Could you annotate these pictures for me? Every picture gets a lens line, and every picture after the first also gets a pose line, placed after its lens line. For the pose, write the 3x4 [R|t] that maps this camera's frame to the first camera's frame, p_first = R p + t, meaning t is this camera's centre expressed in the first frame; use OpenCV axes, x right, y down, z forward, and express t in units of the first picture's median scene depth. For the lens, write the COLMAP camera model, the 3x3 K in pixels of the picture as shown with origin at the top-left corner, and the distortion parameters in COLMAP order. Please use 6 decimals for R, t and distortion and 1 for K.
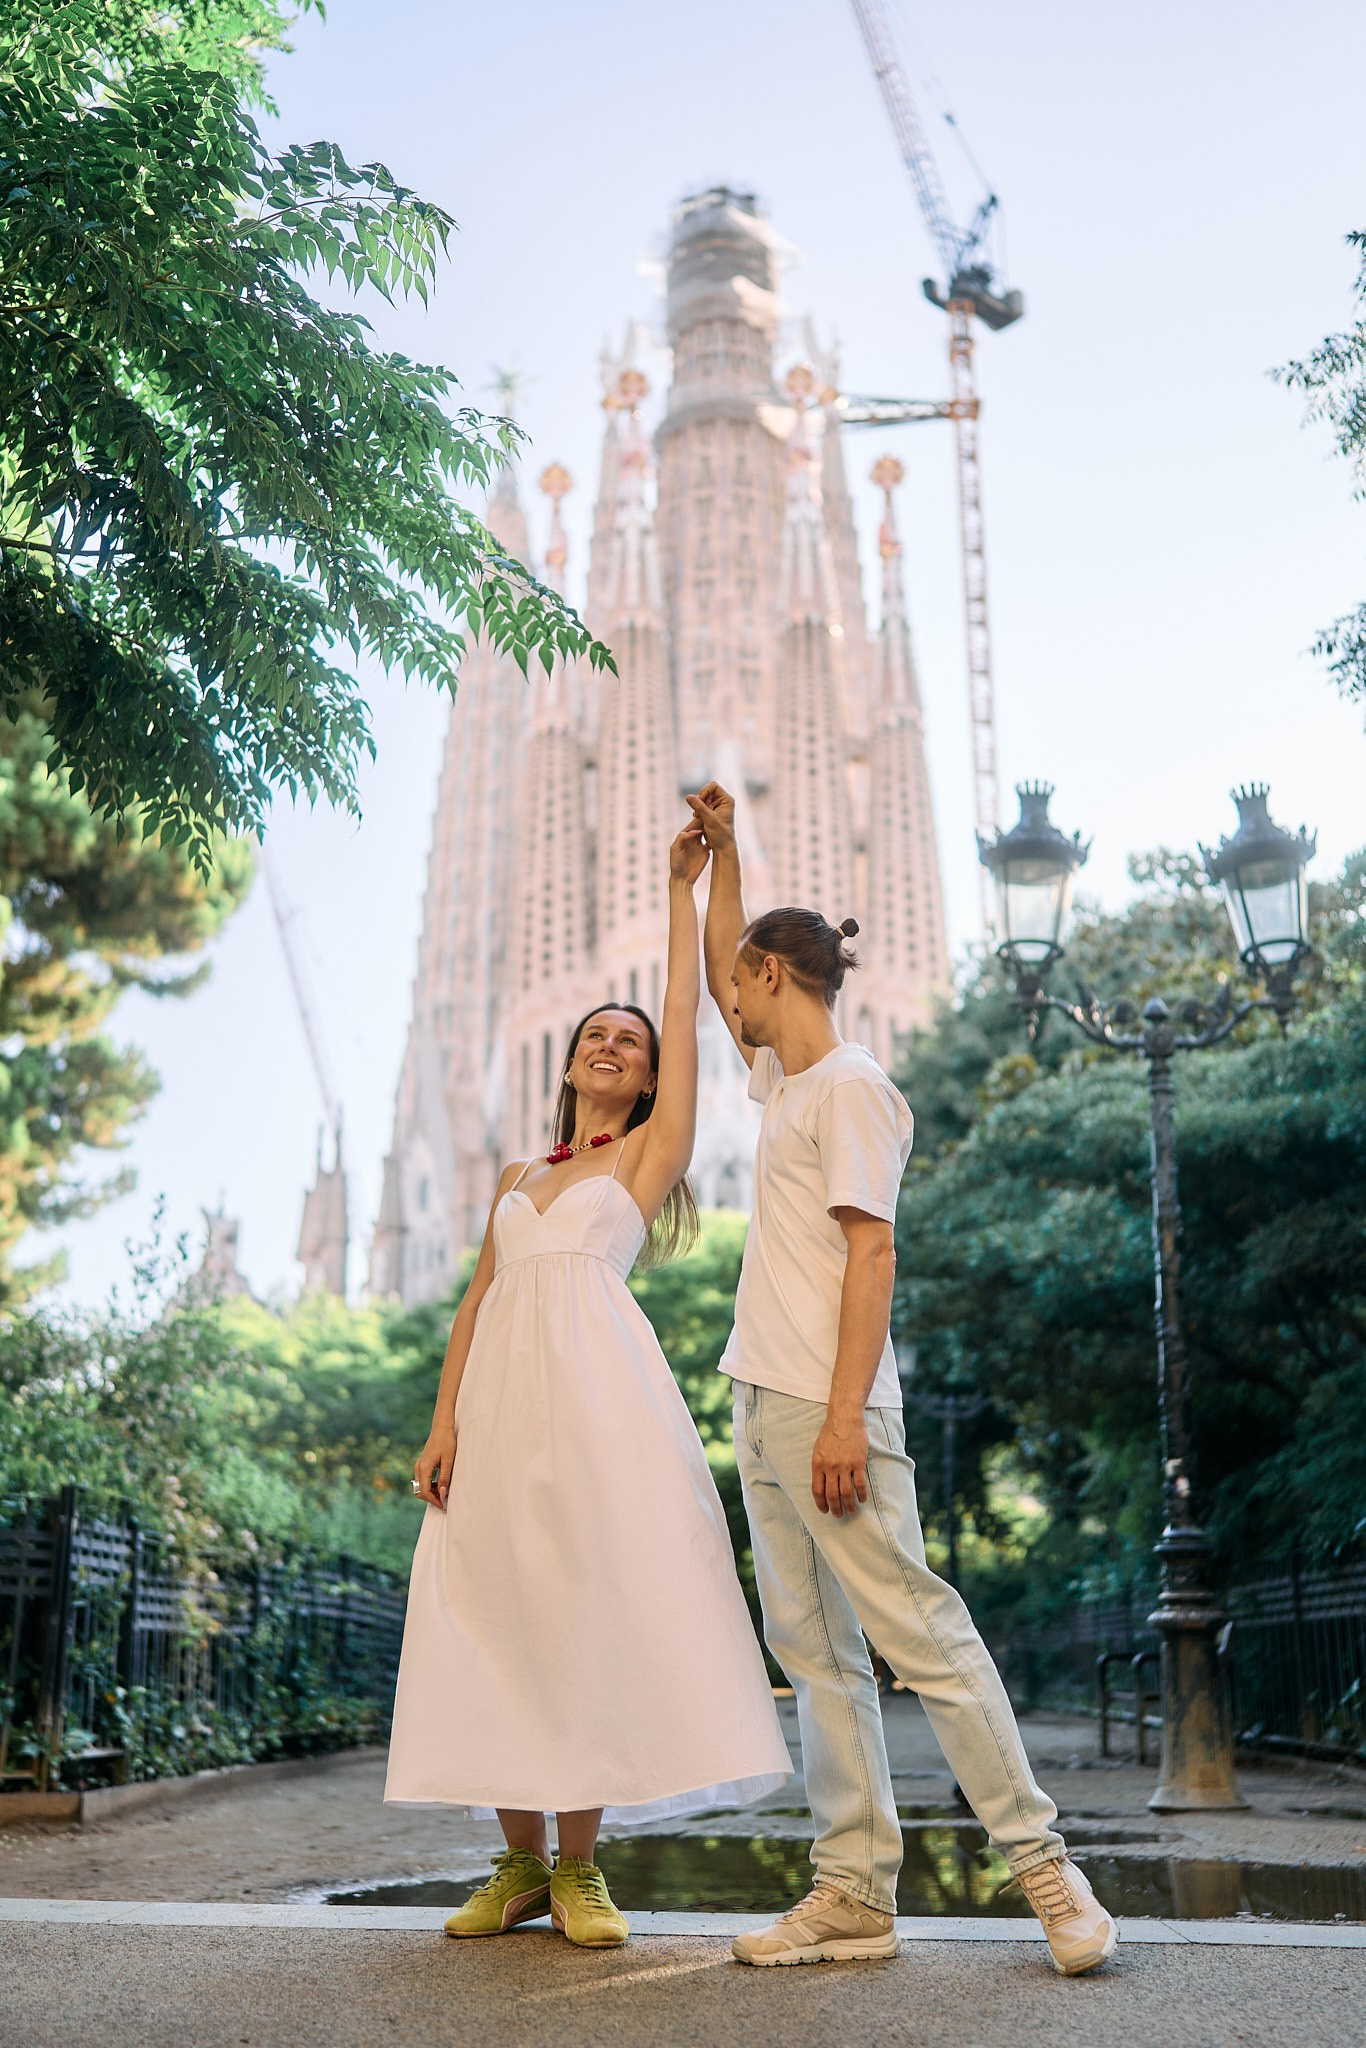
lens RADIAL K [[2062.5, 0, 686.4], [0, 2062.5, 1127.0], [0, 0, 1]] dist [-0.016405, 0.004771]
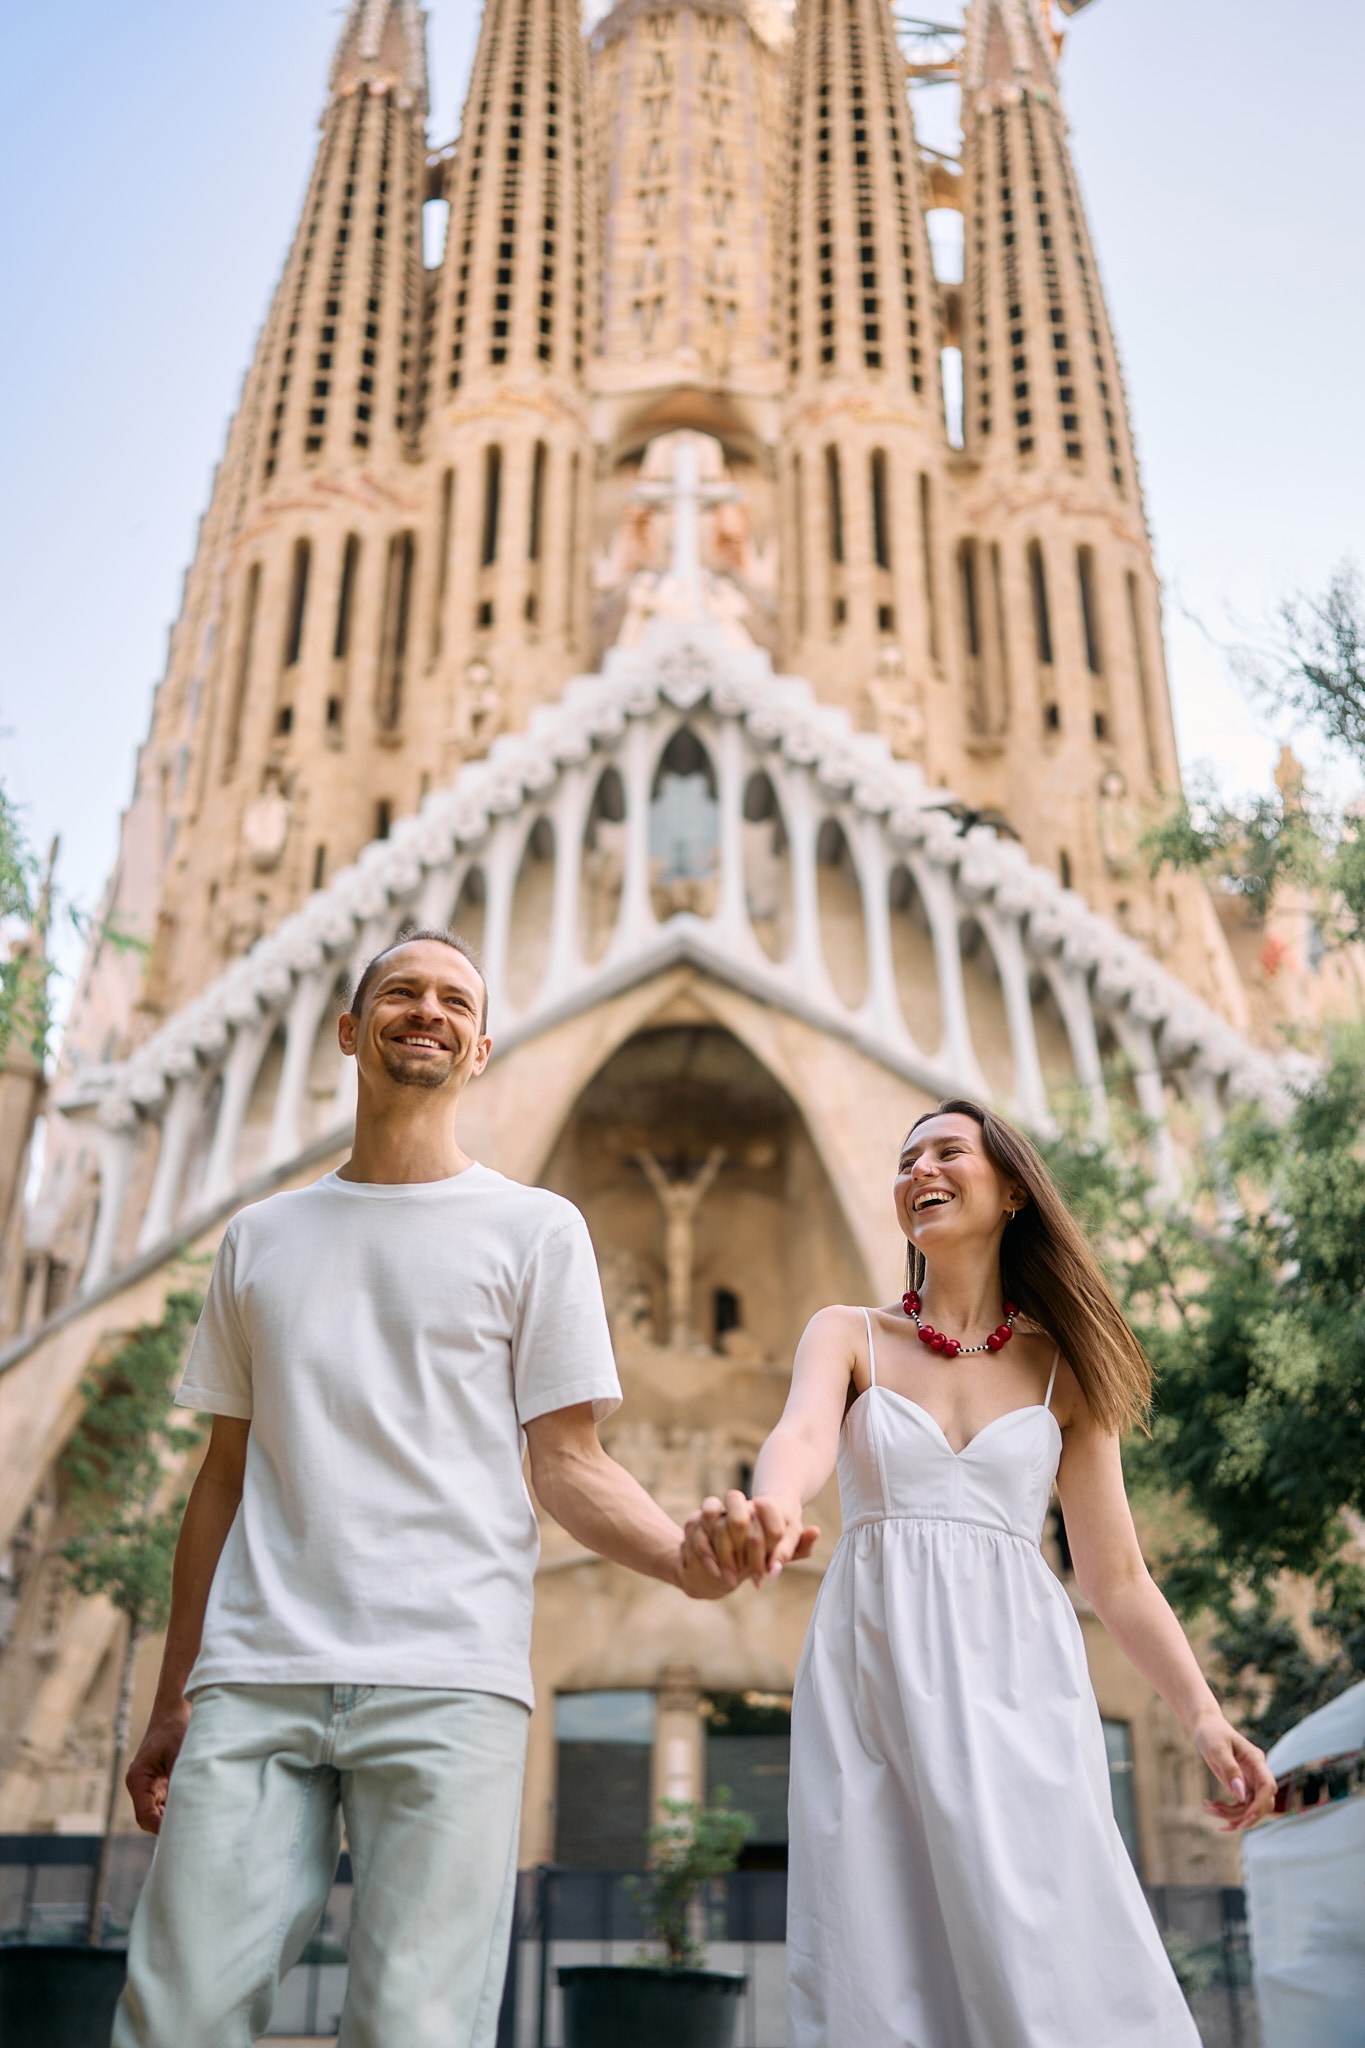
lens RADIAL K [[2062.5, 0, 685.9], [0, 2062.5, 1127.0], [0, 0, 1]] dist [-0.016405, 0.004771]
pose [[0.998488, 0.037086, 0.040569, 0.003975], [-0.030955, 0.989309, -0.142509, 0.114175], [-0.045420, 0.141038, 0.988962, 0.419653]]
